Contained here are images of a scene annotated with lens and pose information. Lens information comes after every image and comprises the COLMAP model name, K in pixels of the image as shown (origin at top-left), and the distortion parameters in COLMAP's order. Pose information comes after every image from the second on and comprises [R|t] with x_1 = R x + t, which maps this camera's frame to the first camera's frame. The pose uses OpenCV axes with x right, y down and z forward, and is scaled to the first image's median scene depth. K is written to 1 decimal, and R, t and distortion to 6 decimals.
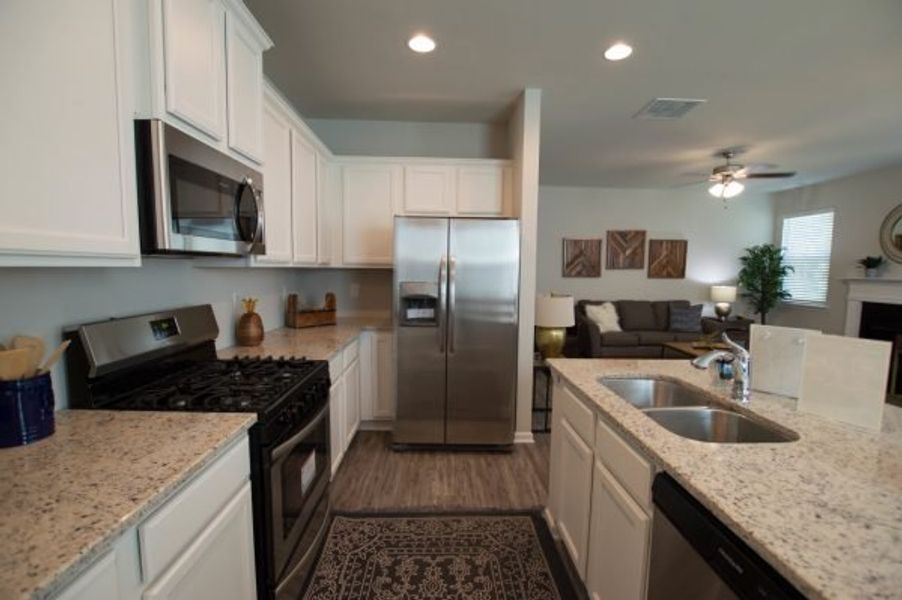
lens RADIAL K [[402.5, 0, 456.4], [0, 402.5, 305.7], [0, 0, 1]] dist [-0.023385, 0.001041]
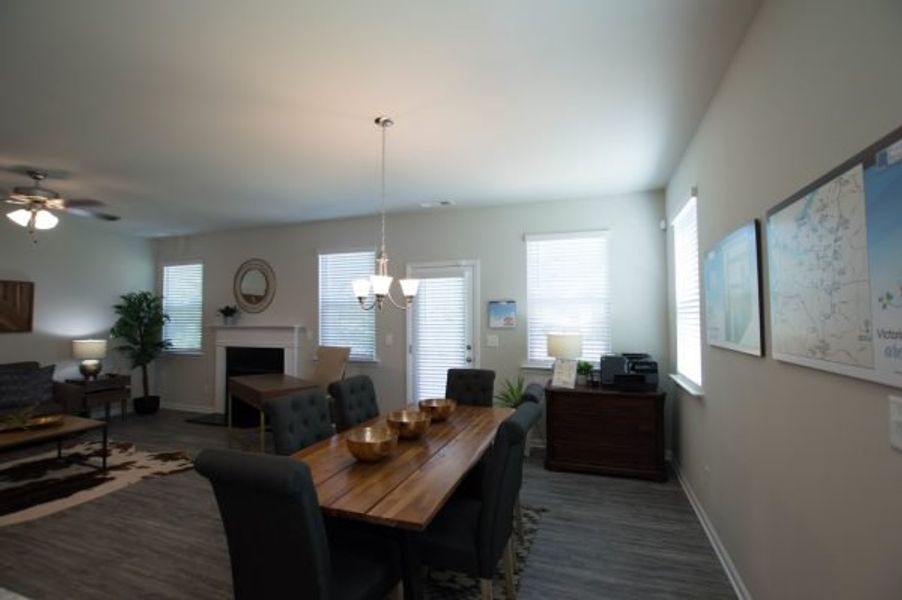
lens RADIAL K [[402.5, 0, 456.4], [0, 402.5, 305.7], [0, 0, 1]] dist [-0.023385, 0.001041]
pose [[0.375792, 0.014973, 0.926583, 0.196664], [0.095054, 0.993973, -0.054613, -0.001801], [-0.921816, 0.108599, 0.372104, -0.018541]]
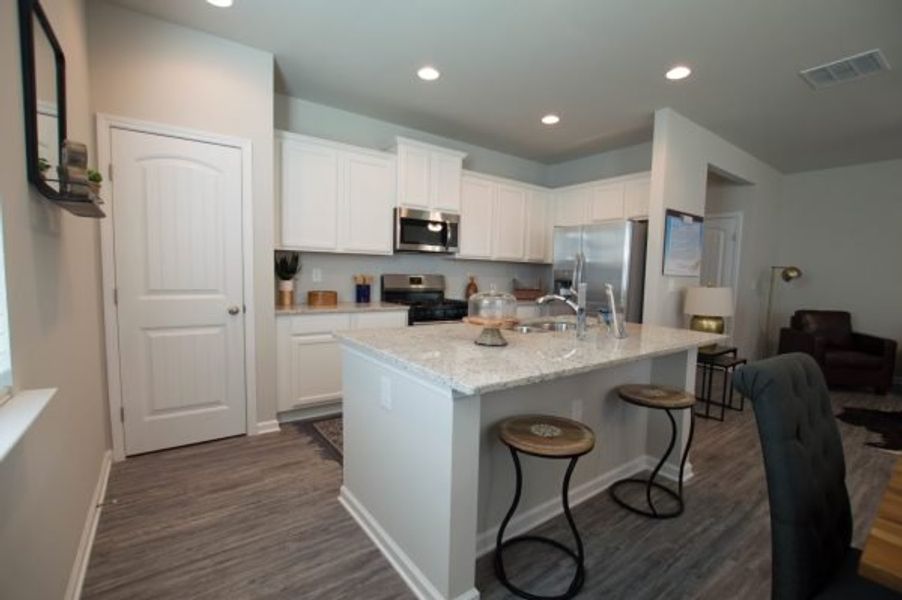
lens RADIAL K [[402.5, 0, 456.4], [0, 402.5, 305.7], [0, 0, 1]] dist [-0.023385, 0.001041]
pose [[0.563470, 0.070440, -0.823128, 0.403390], [-0.092141, 0.995500, 0.022116, 0.033548], [0.820982, 0.063382, 0.567425, -0.063940]]
